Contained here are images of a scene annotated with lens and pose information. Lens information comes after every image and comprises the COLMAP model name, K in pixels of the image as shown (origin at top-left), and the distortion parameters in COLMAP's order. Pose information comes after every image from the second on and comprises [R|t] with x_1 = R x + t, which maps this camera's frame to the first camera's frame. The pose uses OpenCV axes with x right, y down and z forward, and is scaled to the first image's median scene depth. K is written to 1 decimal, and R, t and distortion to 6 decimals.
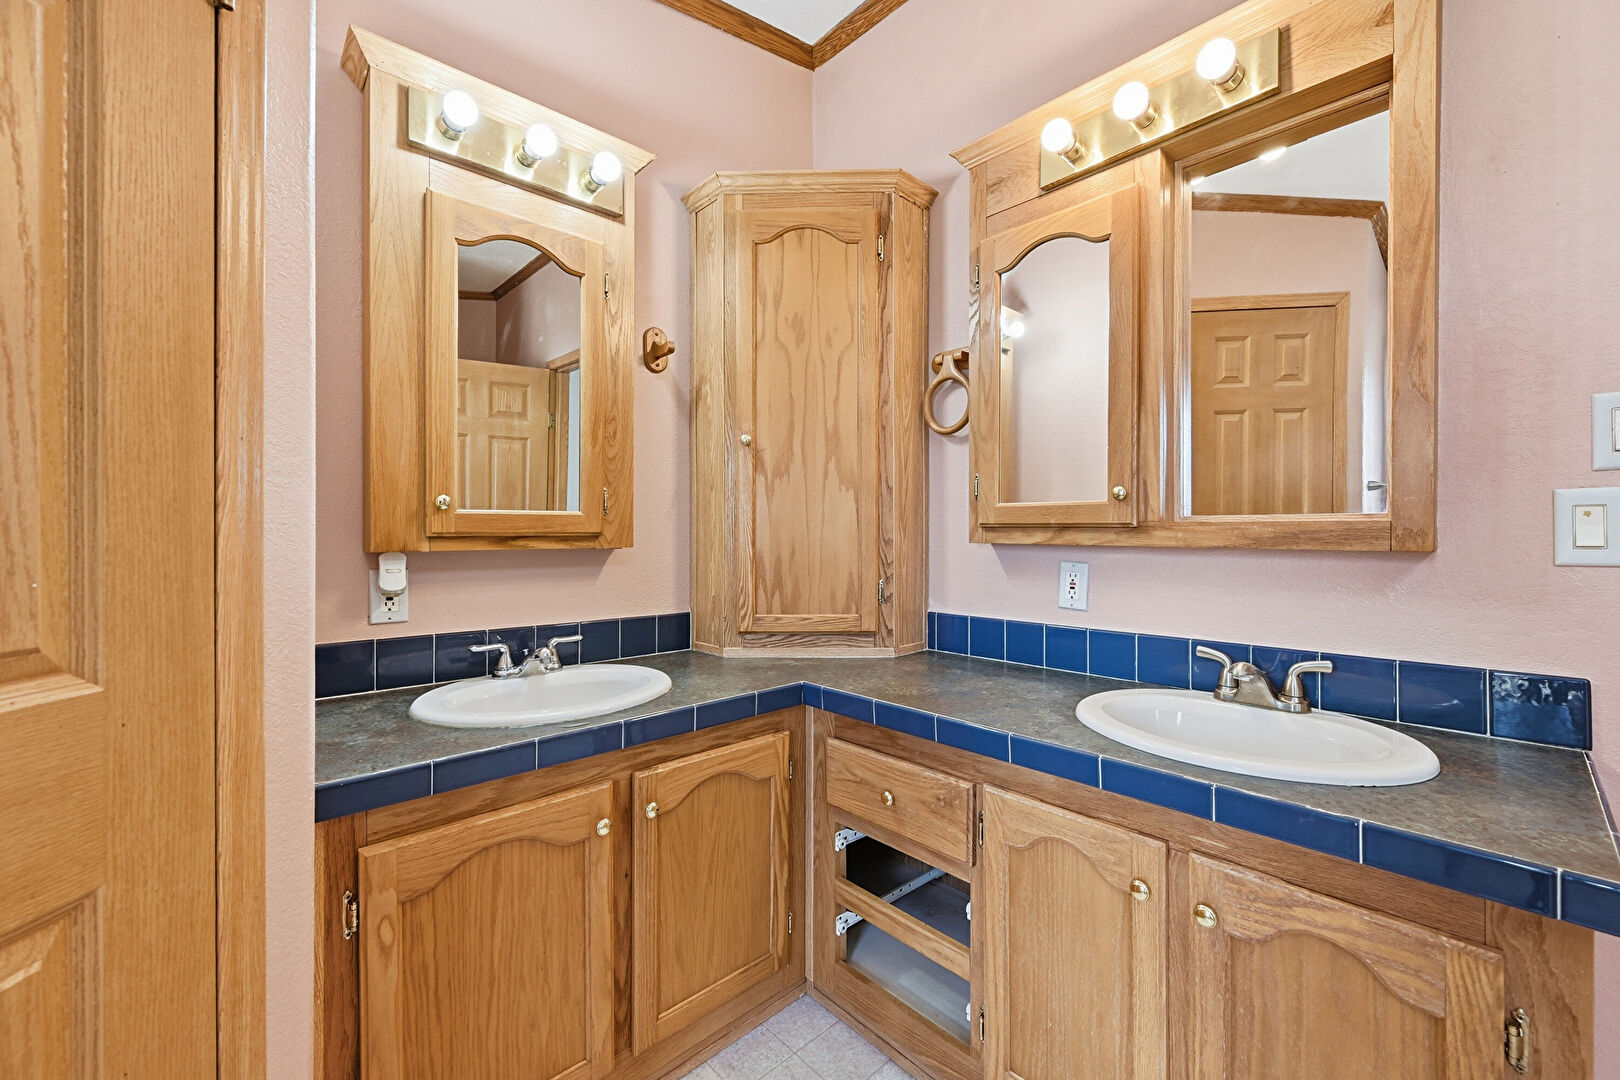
lens RADIAL K [[645.9, 0, 818.1], [0, 645.9, 534.9], [0, 0, 1]] dist [0.001692, 0.000336]
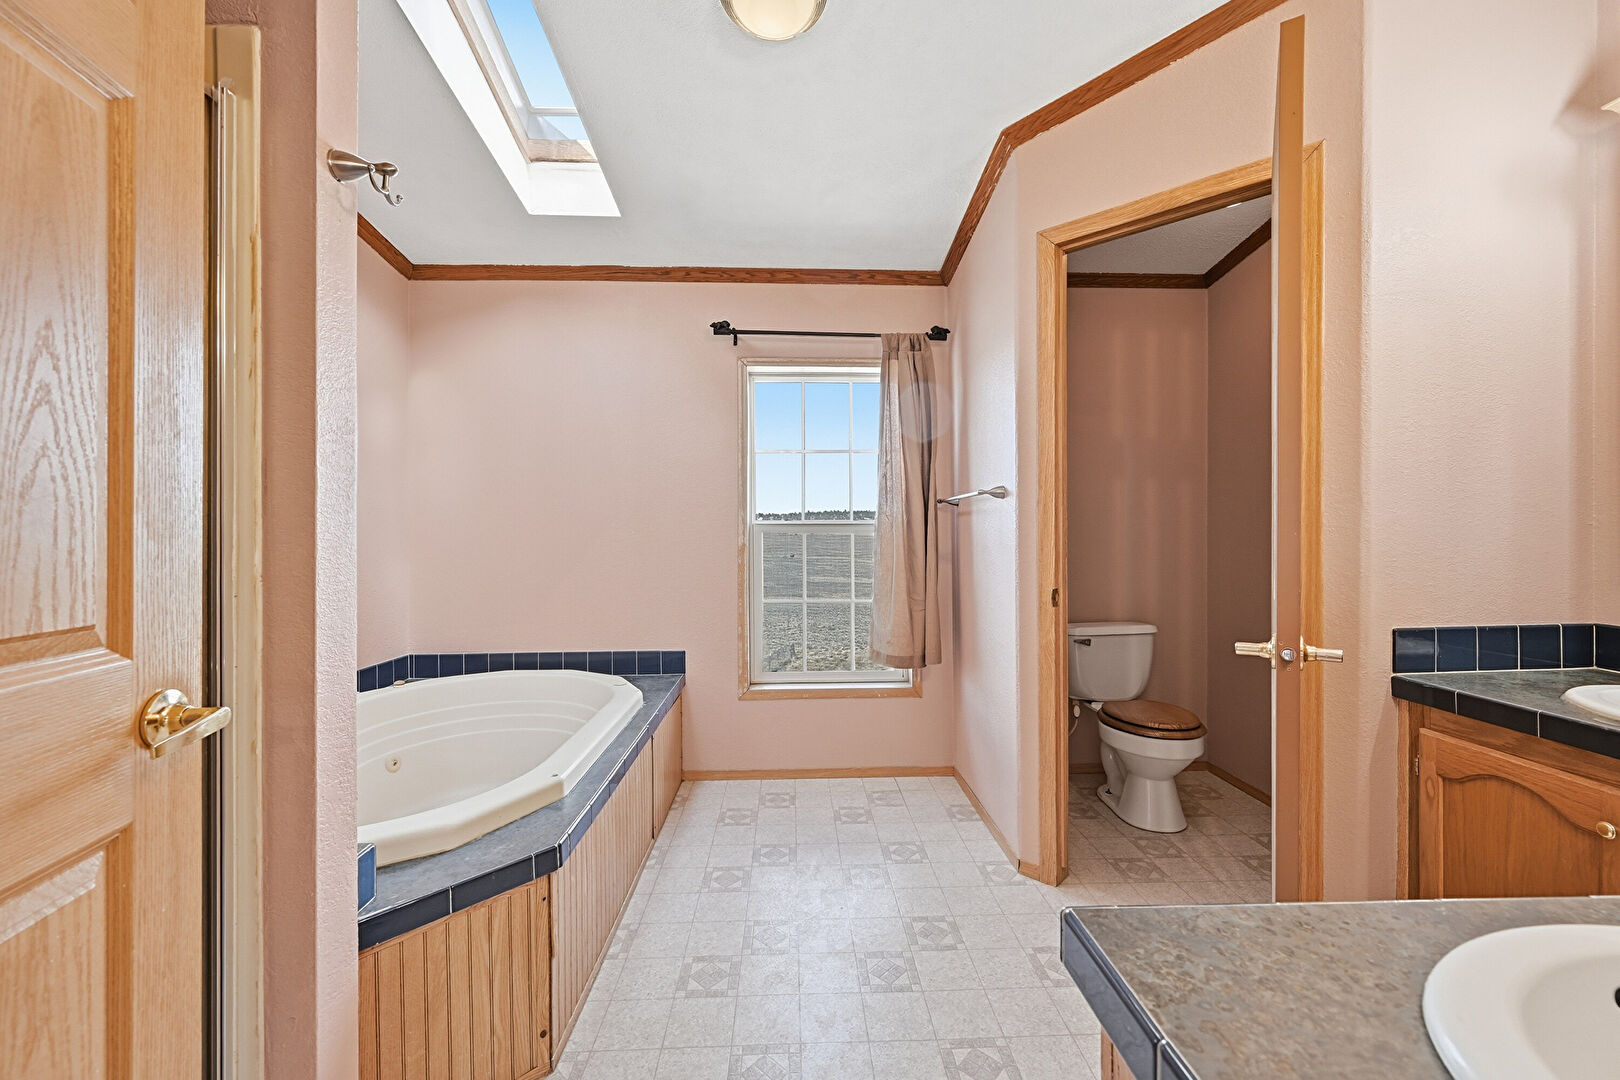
lens RADIAL K [[645.9, 0, 818.1], [0, 645.9, 534.9], [0, 0, 1]] dist [0.001692, 0.000336]
pose [[-0.658989, 0.004982, -0.752136, 1.502179], [-0.002457, 0.999958, 0.008776, -0.007897], [0.752149, 0.007631, -0.658949, 0.917348]]
